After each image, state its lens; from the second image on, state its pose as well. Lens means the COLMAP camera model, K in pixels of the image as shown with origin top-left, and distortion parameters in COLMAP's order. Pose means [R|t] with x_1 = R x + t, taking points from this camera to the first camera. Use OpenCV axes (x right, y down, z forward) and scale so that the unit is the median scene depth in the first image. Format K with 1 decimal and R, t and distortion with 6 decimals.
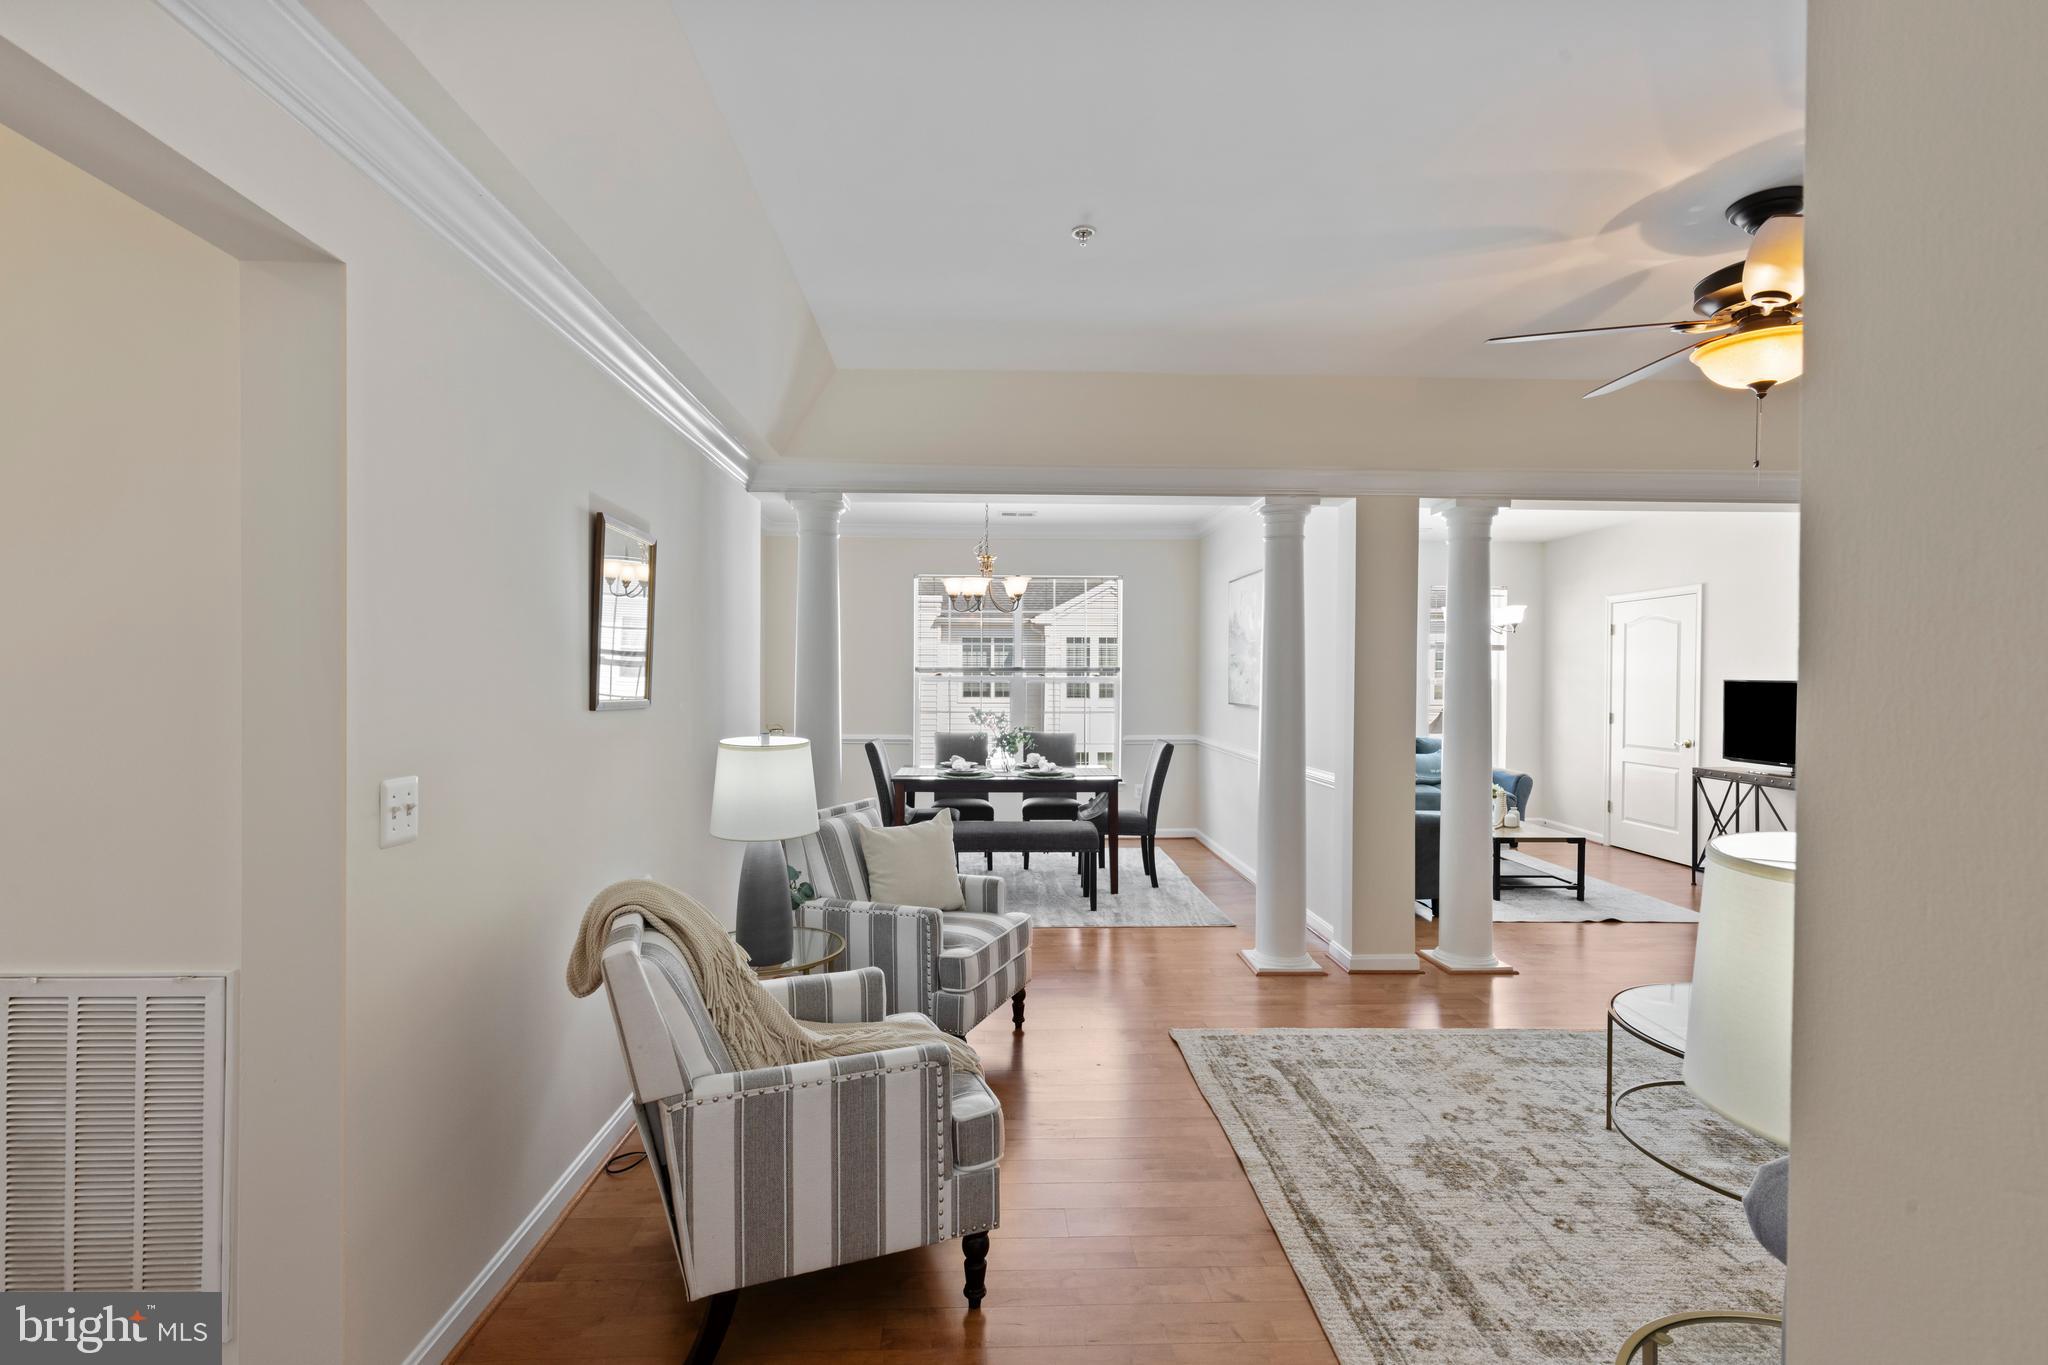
lens RADIAL K [[934.7, 0, 1017.7], [0, 934.7, 693.1], [0, 0, 1]] dist [0.004374, 0.000008]
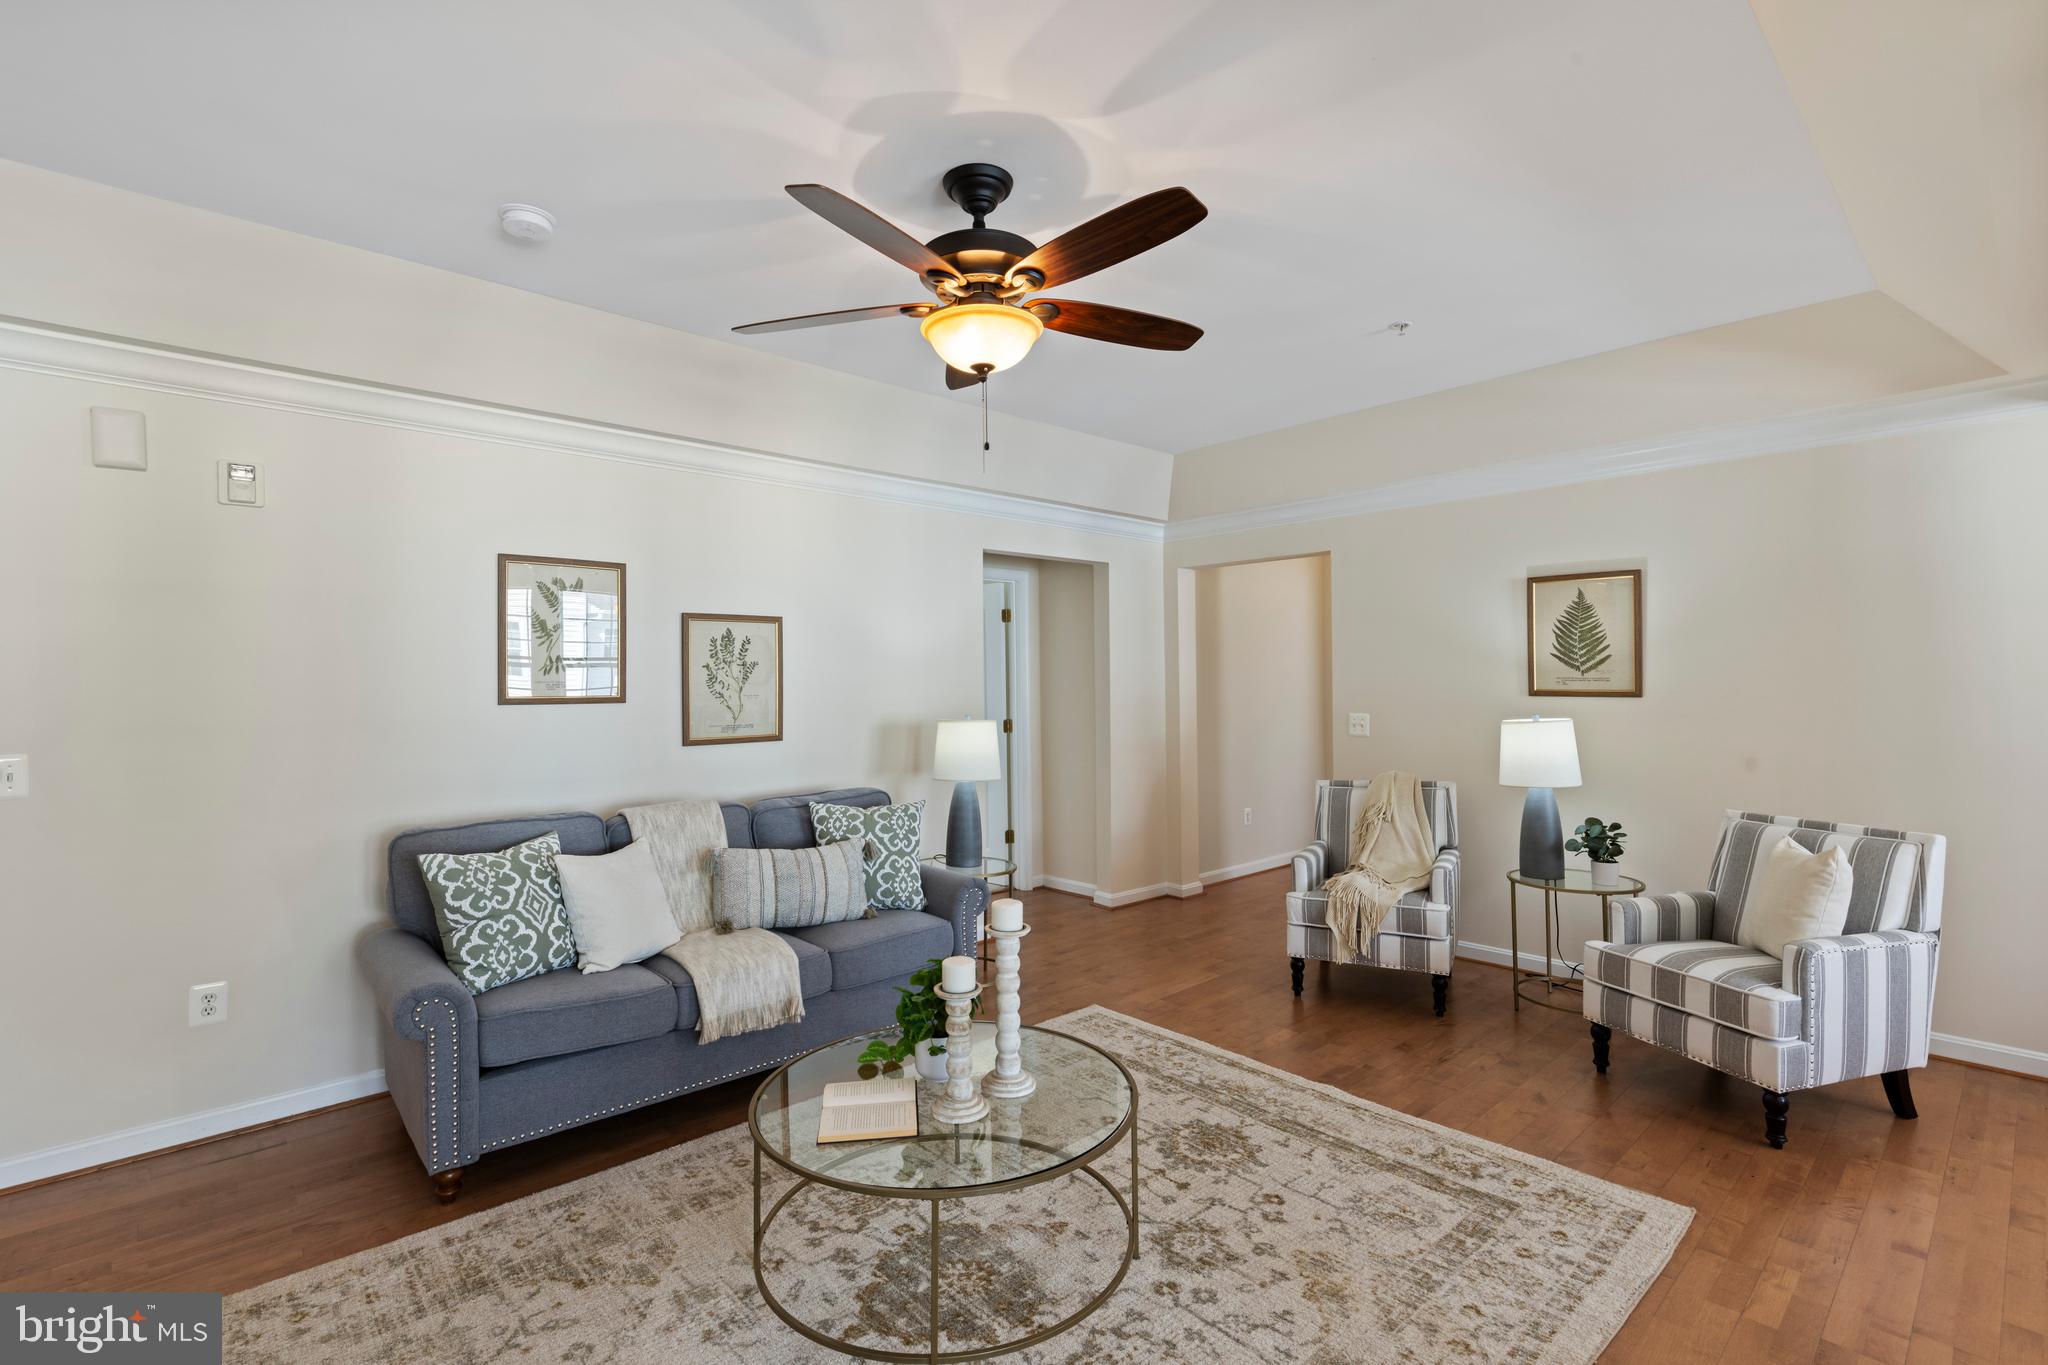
lens RADIAL K [[938.8, 0, 1020.6], [0, 938.8, 684.6], [0, 0, 1]] dist [0.003092, -0.000108]
pose [[-0.763309, 0.002637, -0.646028, 1.176343], [-0.003934, 0.999954, 0.008730, -0.011048], [0.646021, 0.009205, -0.763264, 1.492904]]
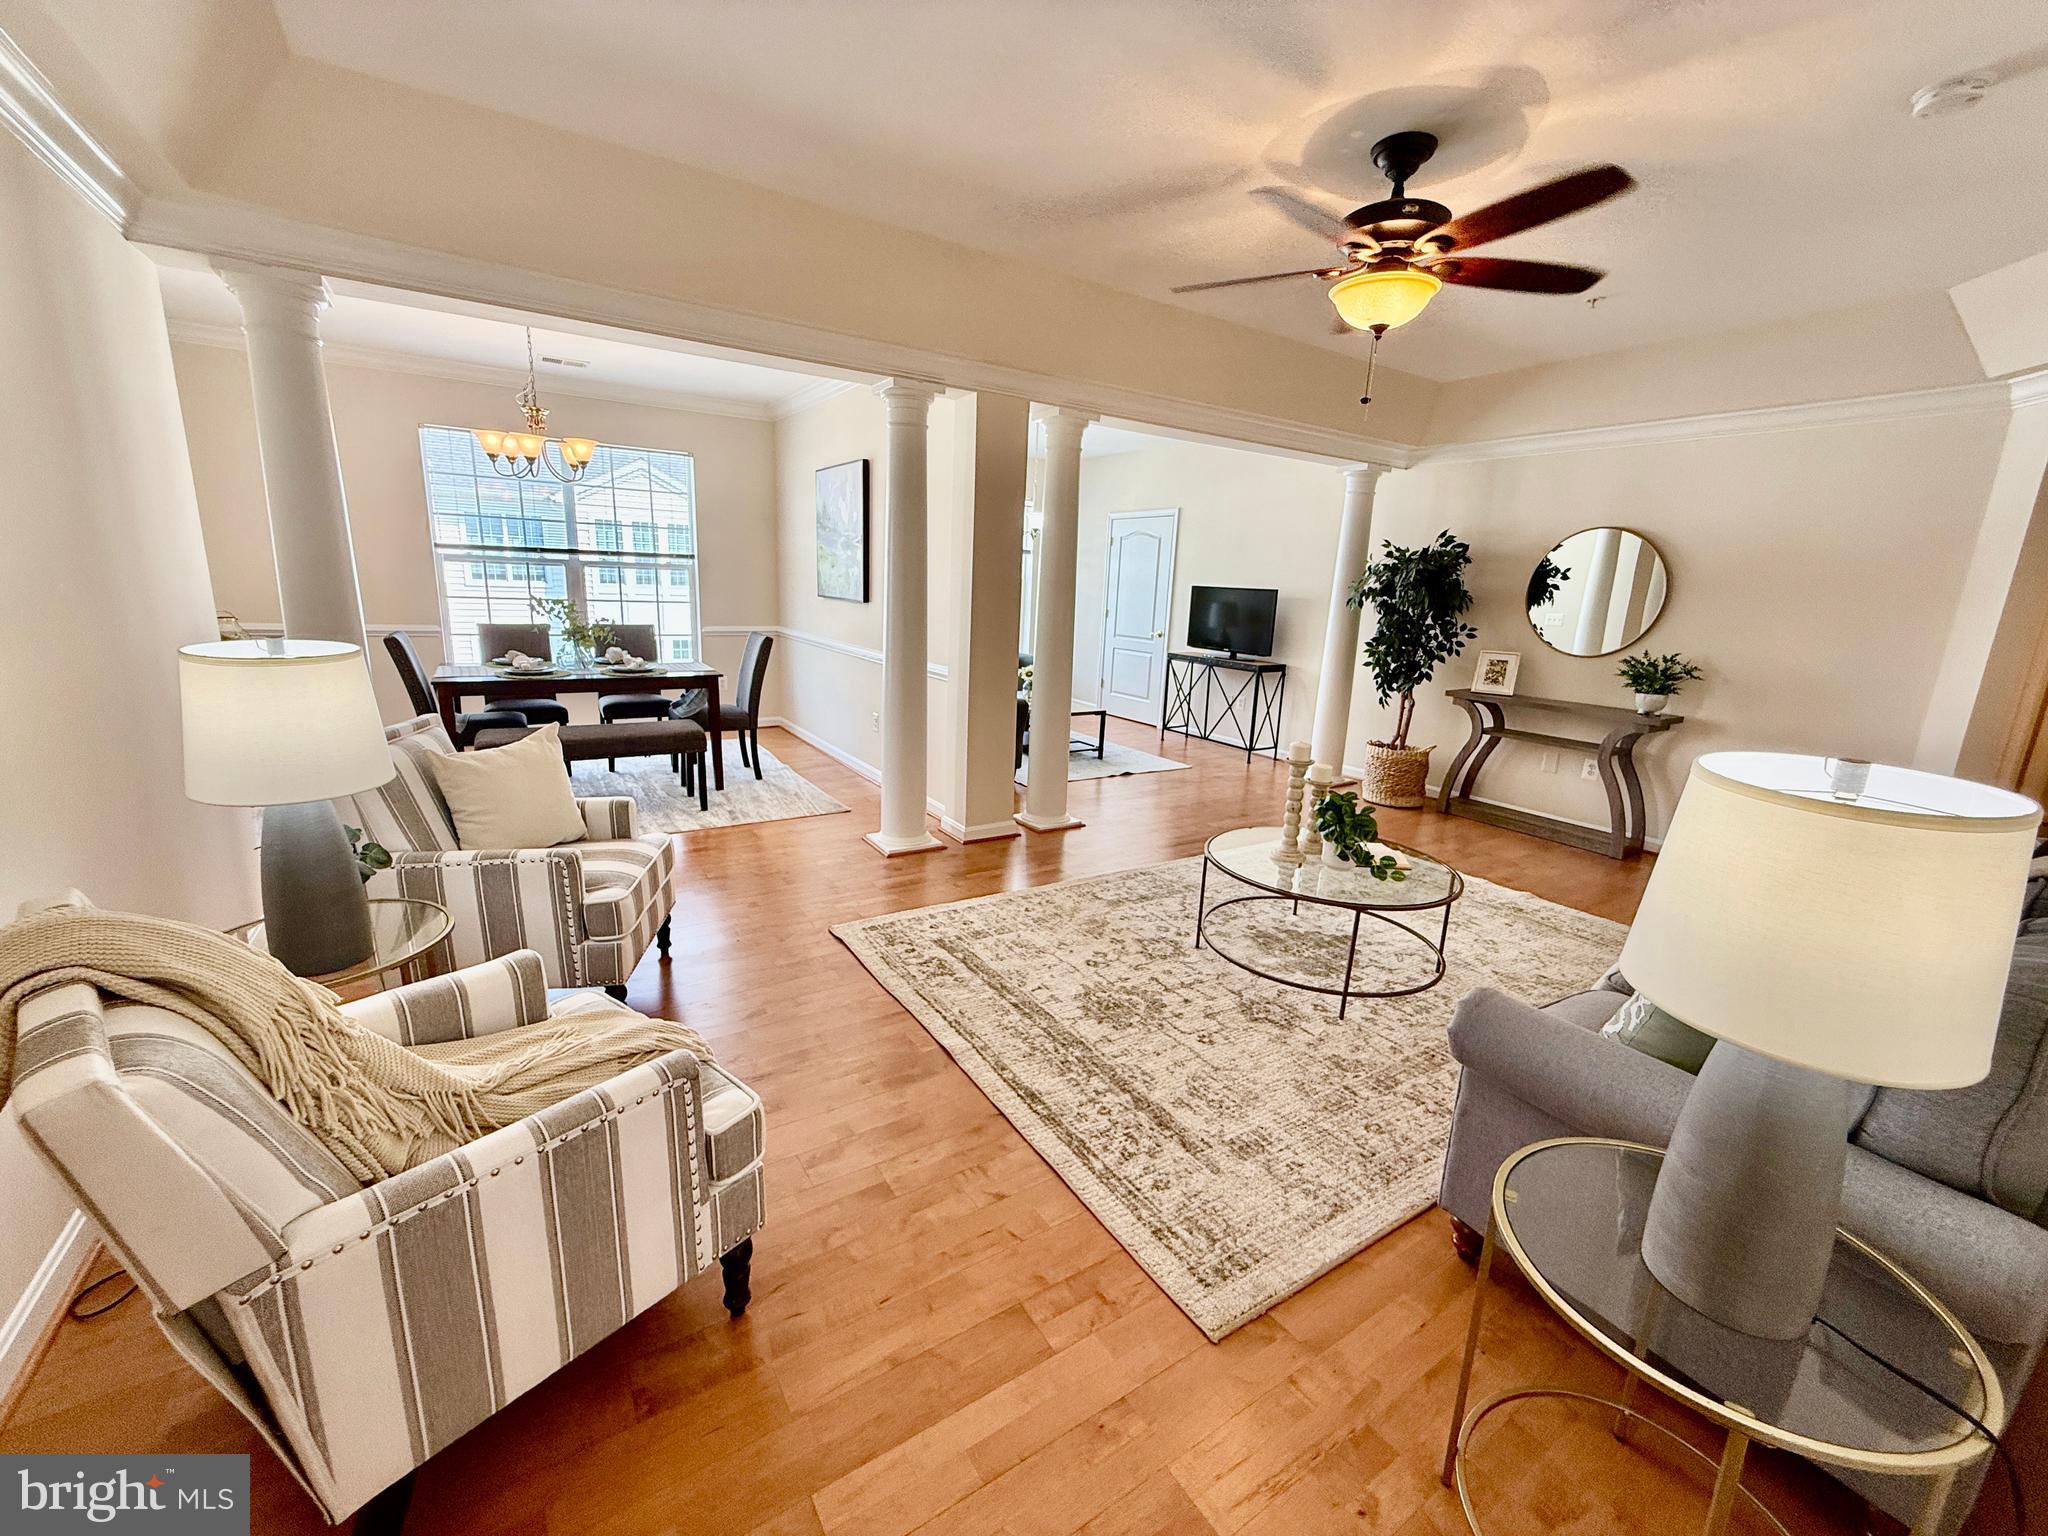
lens RADIAL K [[816.3, 0, 1020.0], [0, 816.3, 768.0], [0, 0, 1]] dist [0.000840, -0.000011]
pose [[0.861152, -0.085077, 0.501177, -0.110062], [-0.027651, 0.976597, 0.213293, -0.003504], [-0.507595, -0.197536, 0.838646, 0.234668]]
